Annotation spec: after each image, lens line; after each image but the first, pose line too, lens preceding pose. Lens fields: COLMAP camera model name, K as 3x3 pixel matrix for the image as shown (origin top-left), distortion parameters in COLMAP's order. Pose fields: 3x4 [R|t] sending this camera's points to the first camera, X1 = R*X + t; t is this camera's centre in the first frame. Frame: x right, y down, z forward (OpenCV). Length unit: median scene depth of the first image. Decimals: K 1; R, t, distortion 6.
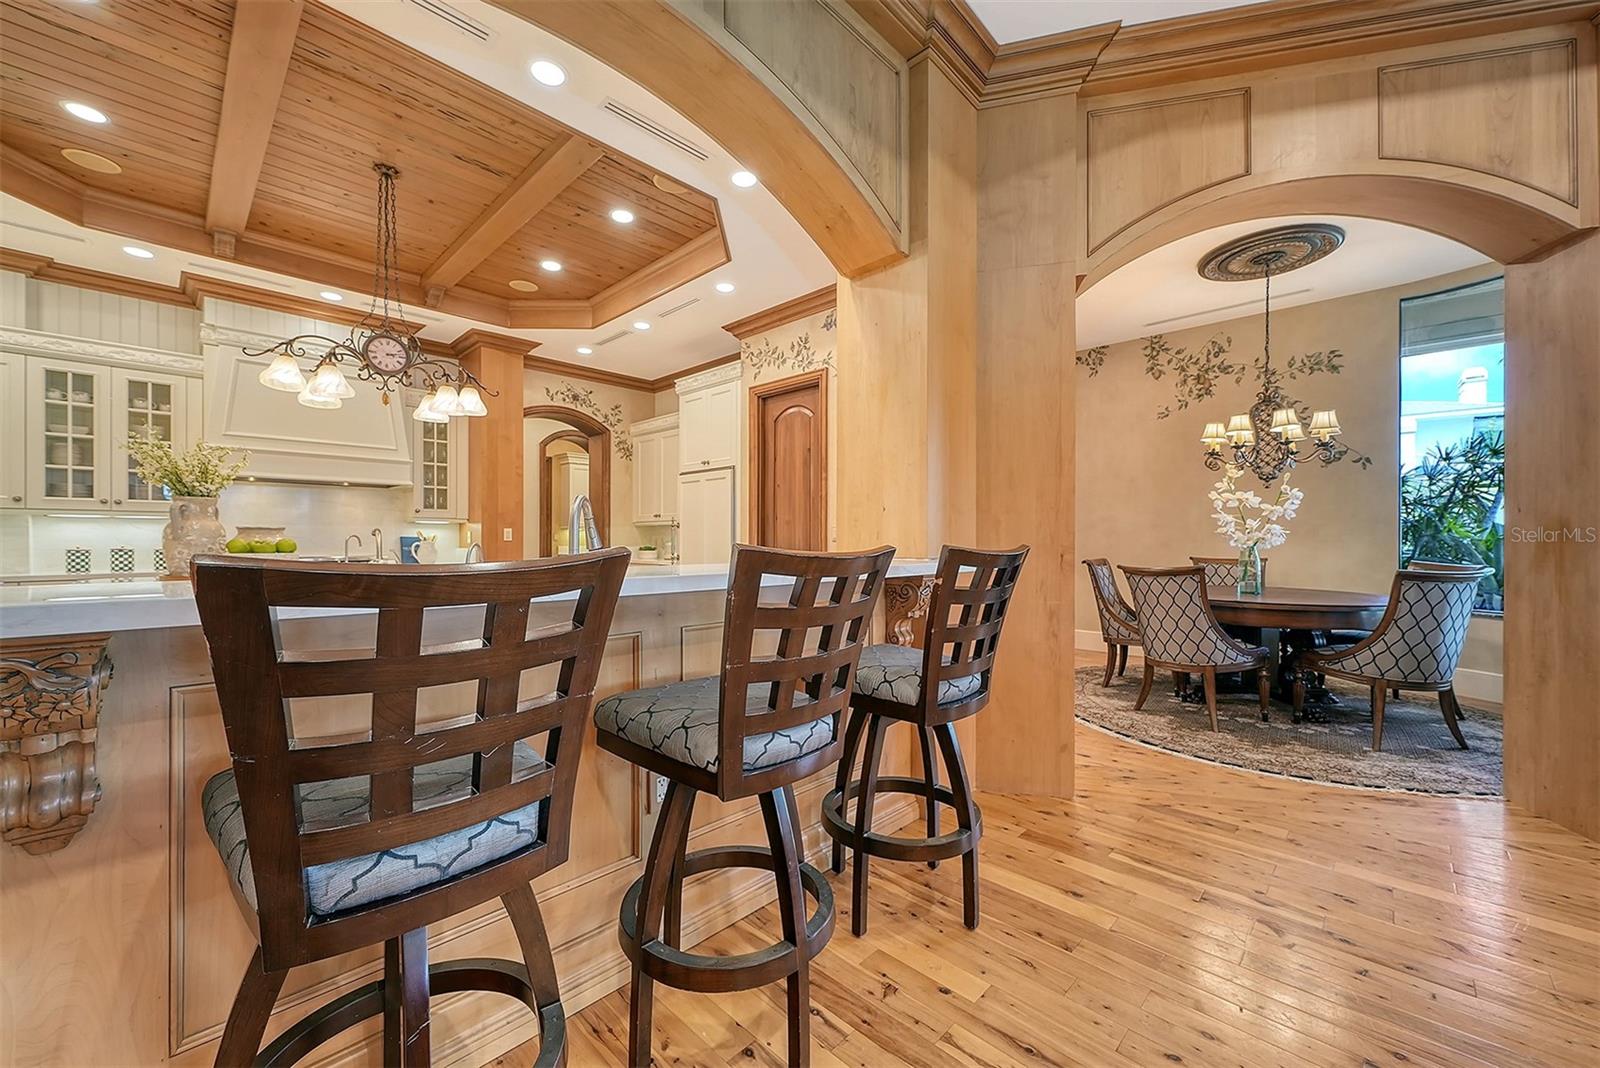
lens RADIAL K [[621.7, 0, 785.3], [0, 621.7, 544.7], [0, 0, 1]] dist [-0.000480, -0.000045]
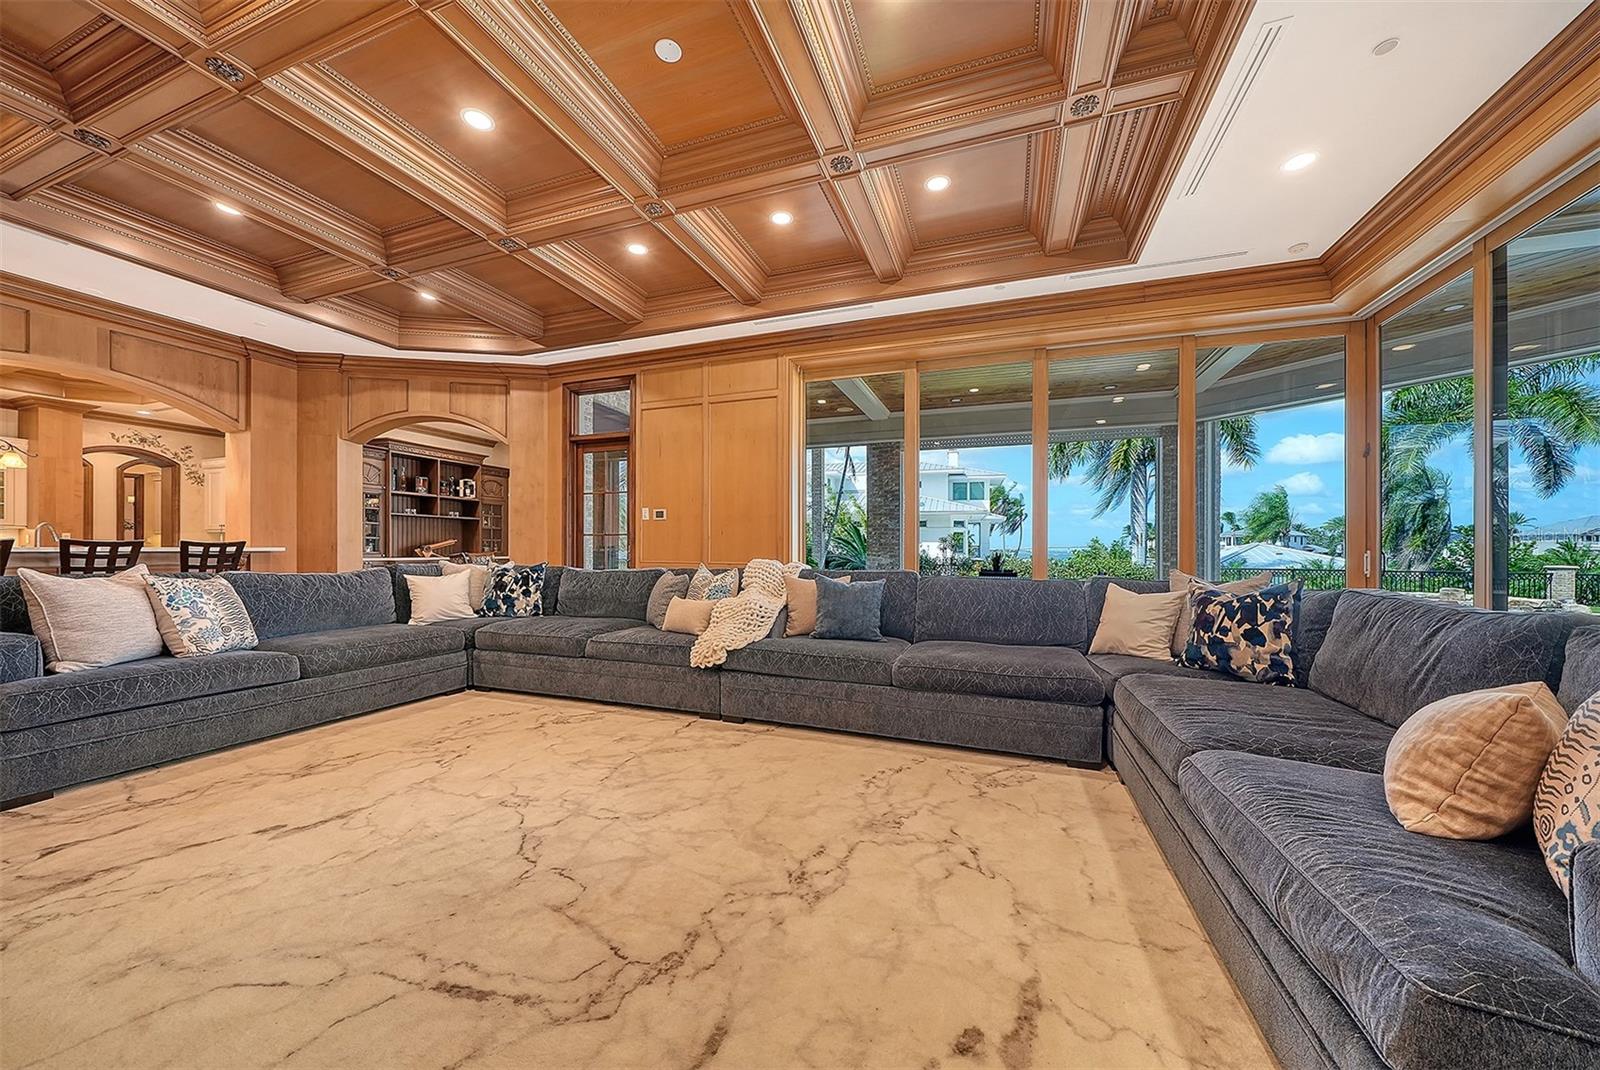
lens RADIAL K [[557.5, 0, 801.8], [0, 557.5, 551.9], [0, 0, 1]] dist [-0.005144, -0.000141]
pose [[0.907689, -0.001541, 0.419641, 0.628094], [0.000418, 0.999996, 0.002768, 0.017638], [-0.419644, -0.002337, 0.907686, -0.979580]]
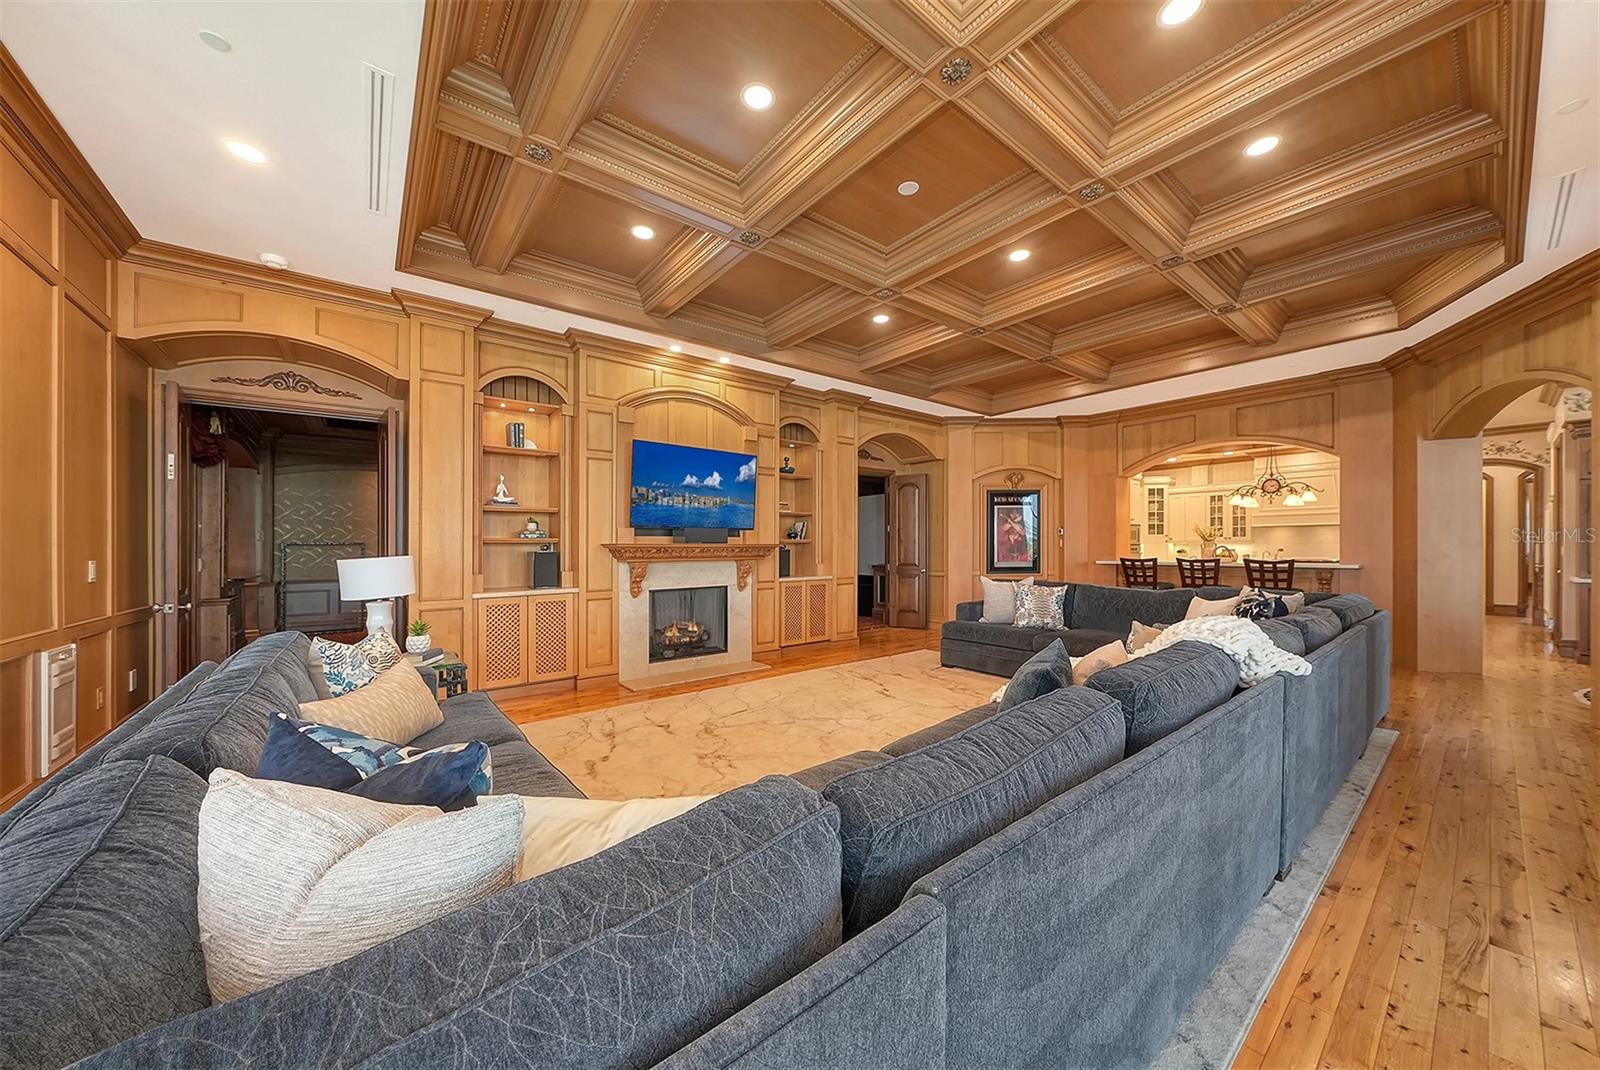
lens RADIAL K [[557.5, 0, 801.8], [0, 557.5, 551.9], [0, 0, 1]] dist [-0.005144, -0.000141]
pose [[-0.118716, 0.008140, -0.992895, 1.371971], [0.001621, 0.999967, 0.008005, -0.024926], [0.992927, -0.000659, -0.118725, -0.515438]]
